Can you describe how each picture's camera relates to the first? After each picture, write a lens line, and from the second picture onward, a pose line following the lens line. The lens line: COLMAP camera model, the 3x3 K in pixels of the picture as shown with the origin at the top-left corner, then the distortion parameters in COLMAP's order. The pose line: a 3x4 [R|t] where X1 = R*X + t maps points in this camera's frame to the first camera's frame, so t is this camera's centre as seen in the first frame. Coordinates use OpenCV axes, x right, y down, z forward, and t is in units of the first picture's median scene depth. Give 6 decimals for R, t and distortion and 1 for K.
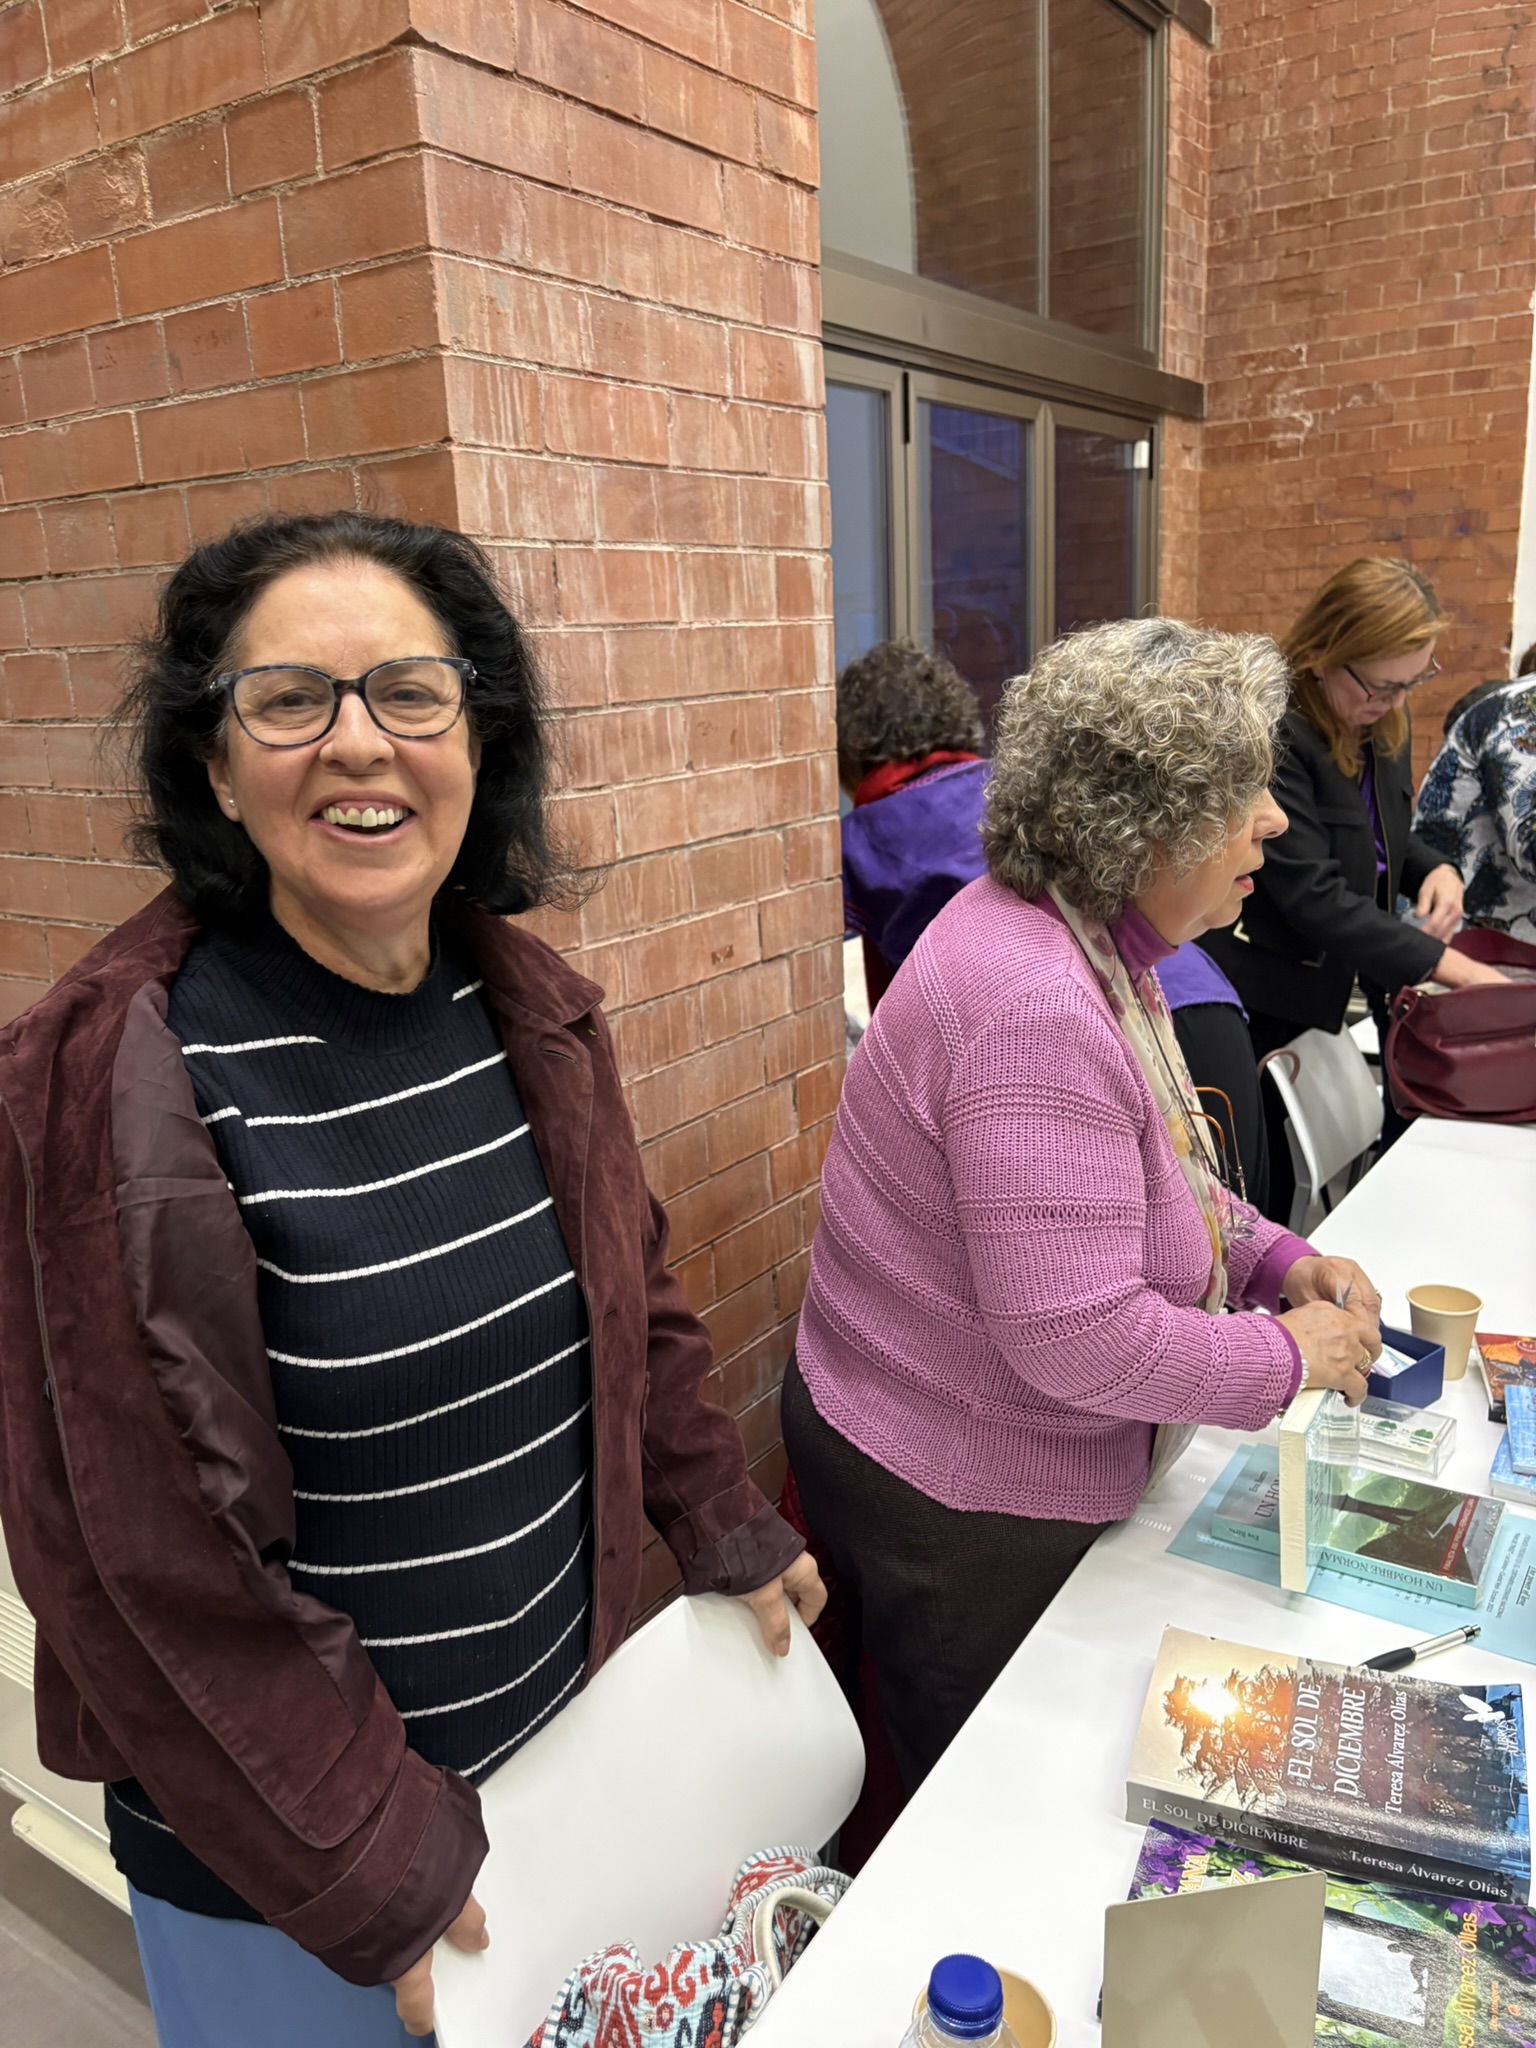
lens RADIAL K [[1593.0, 0, 743.1], [0, 1593.0, 1056.8], [0, 0, 1]] dist [0.055284, -0.071658]
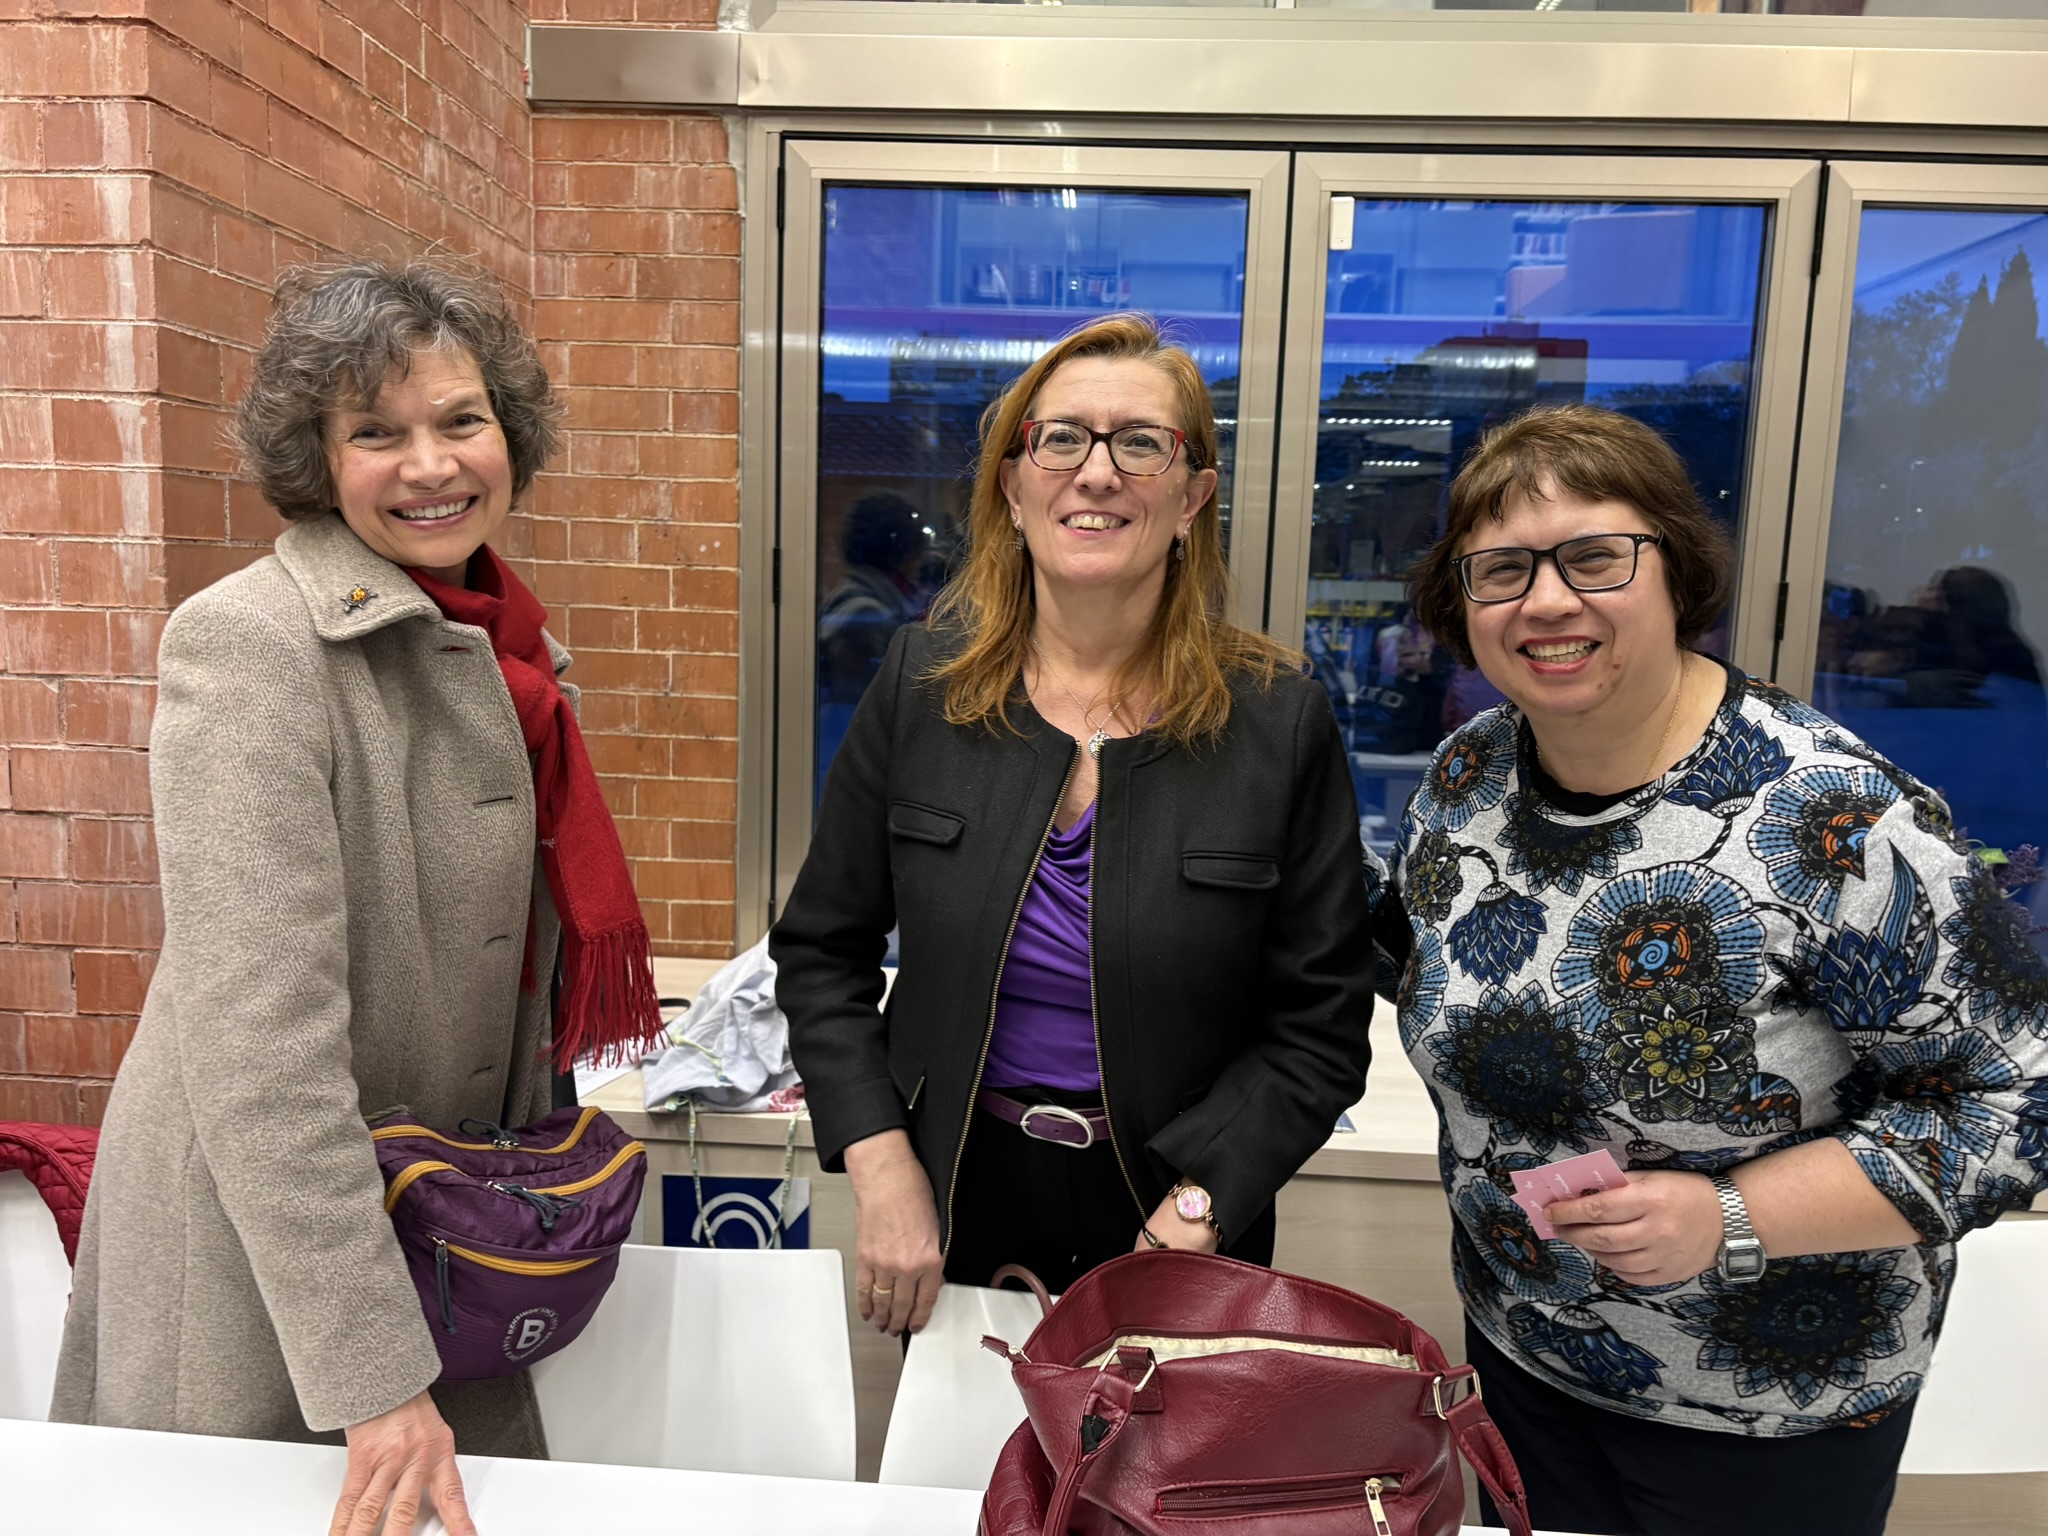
lens RADIAL K [[1593.0, 0, 981.6], [0, 1593.0, 810.9], [0, 0, 1]] dist [0.055284, -0.071658]
pose [[0.518758, 0.168626, -0.838126, 0.406390], [-0.263727, 0.964107, 0.030739, -0.088042], [0.813227, 0.205090, 0.544610, 0.343169]]
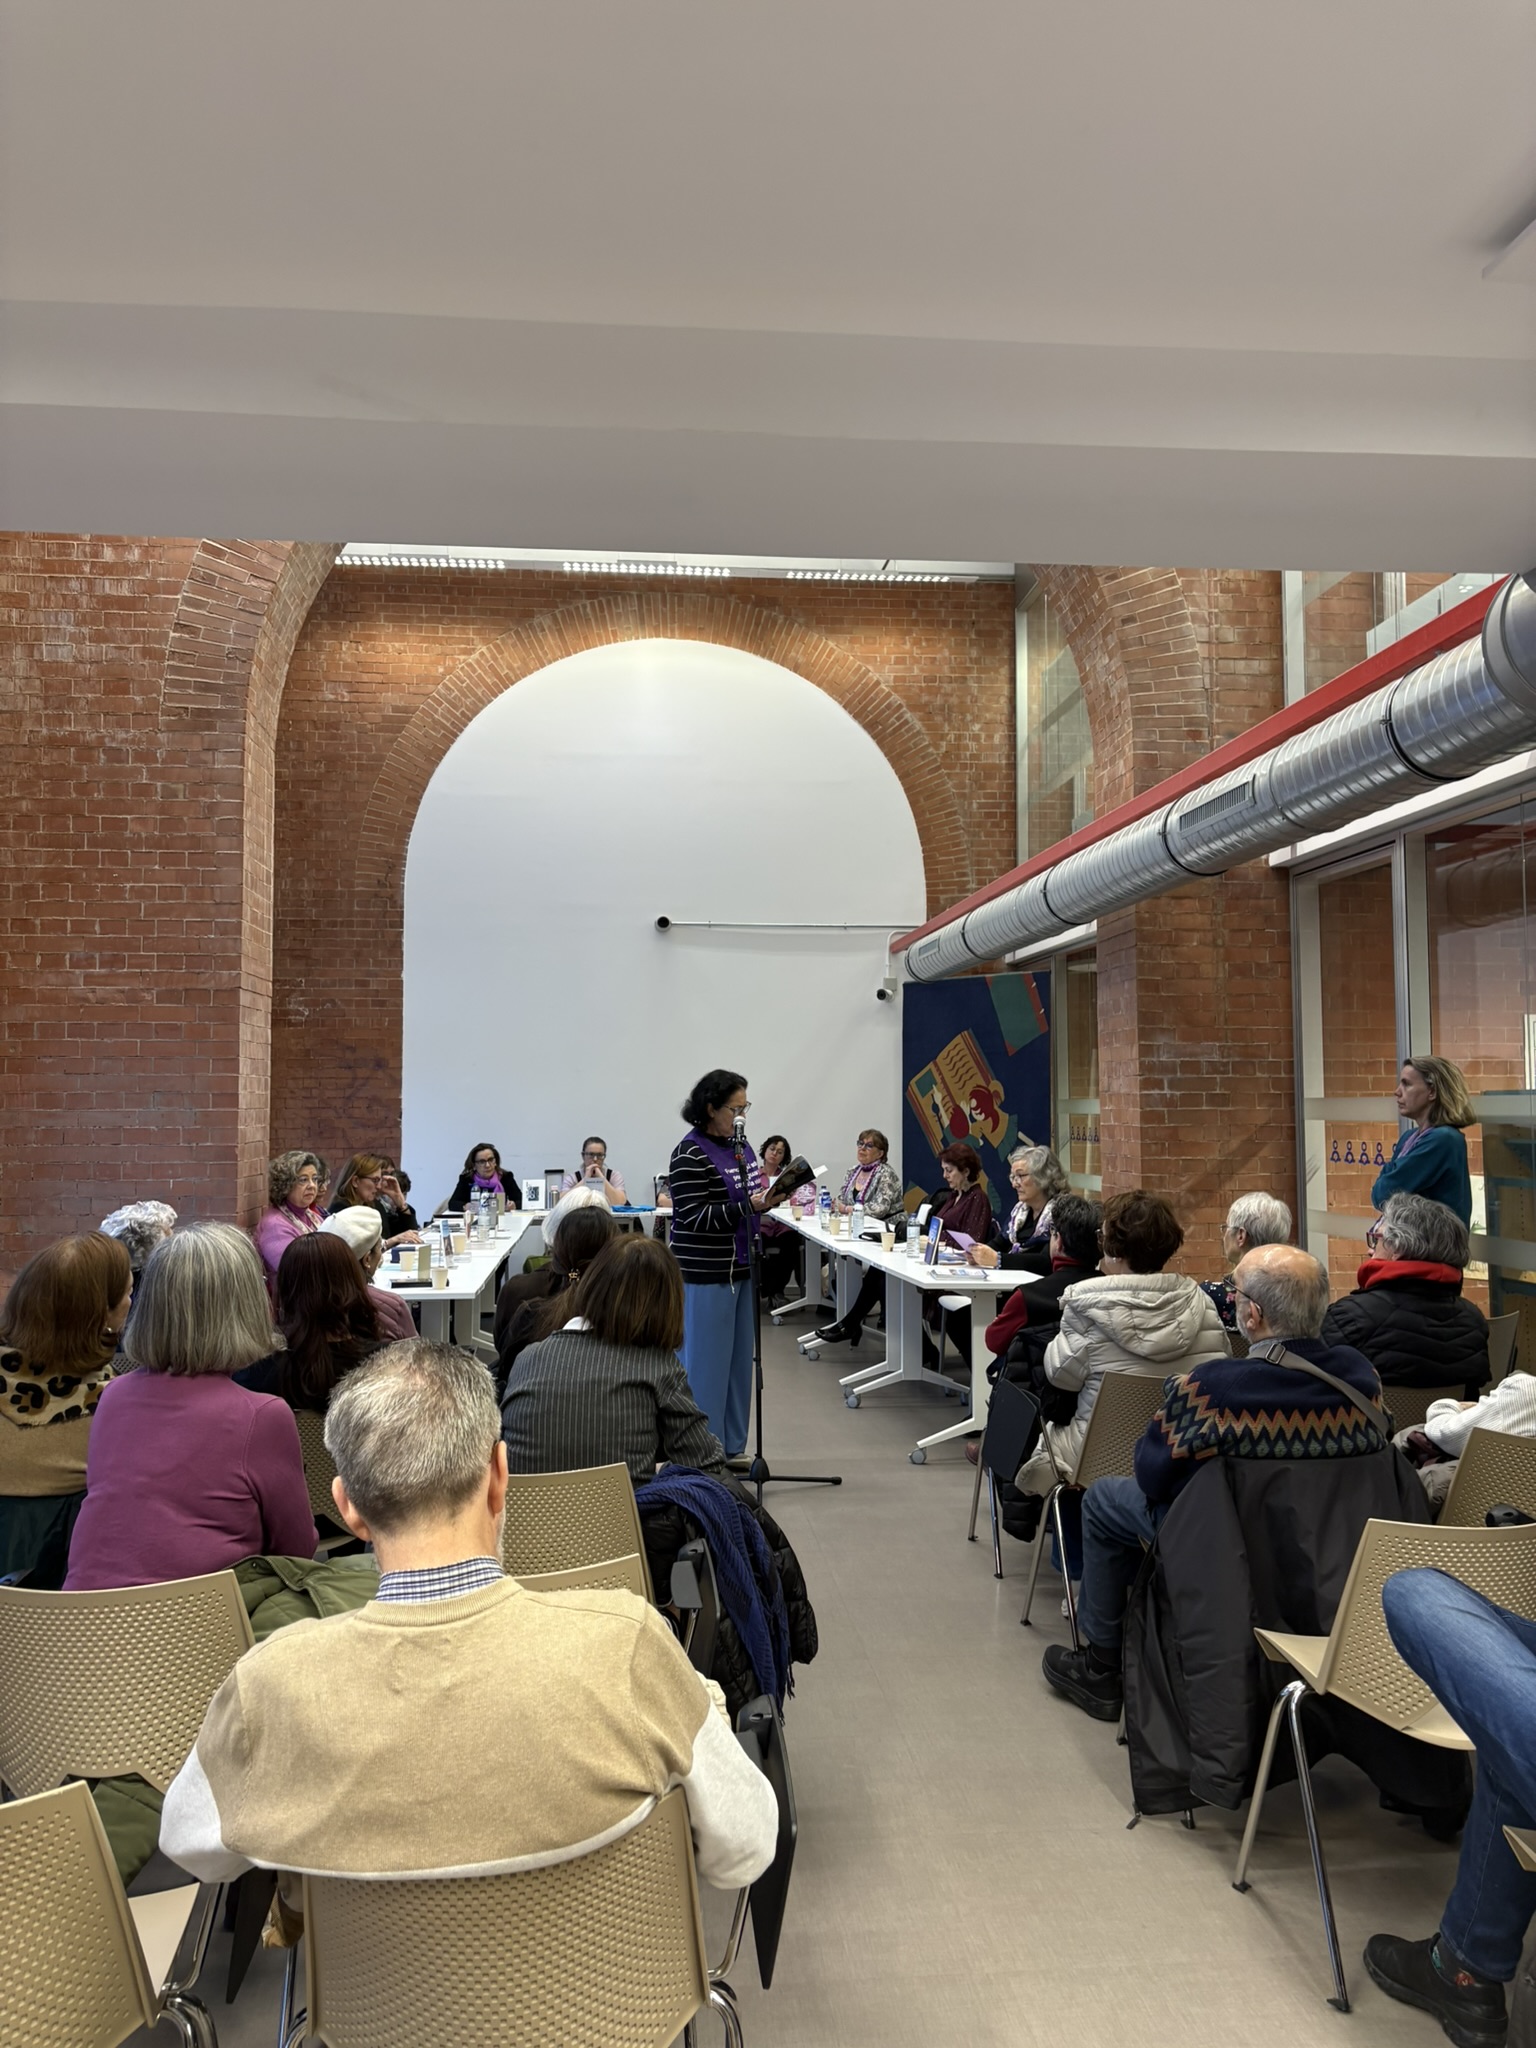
lens RADIAL K [[1593.0, 0, 774.7], [0, 1593.0, 1009.2], [0, 0, 1]] dist [0.055284, -0.071658]
pose [[0.766534, 0.080410, 0.637150, -0.570578], [0.128075, 0.953060, -0.274361, 0.285525], [-0.629304, 0.291910, 0.720254, -1.000856]]
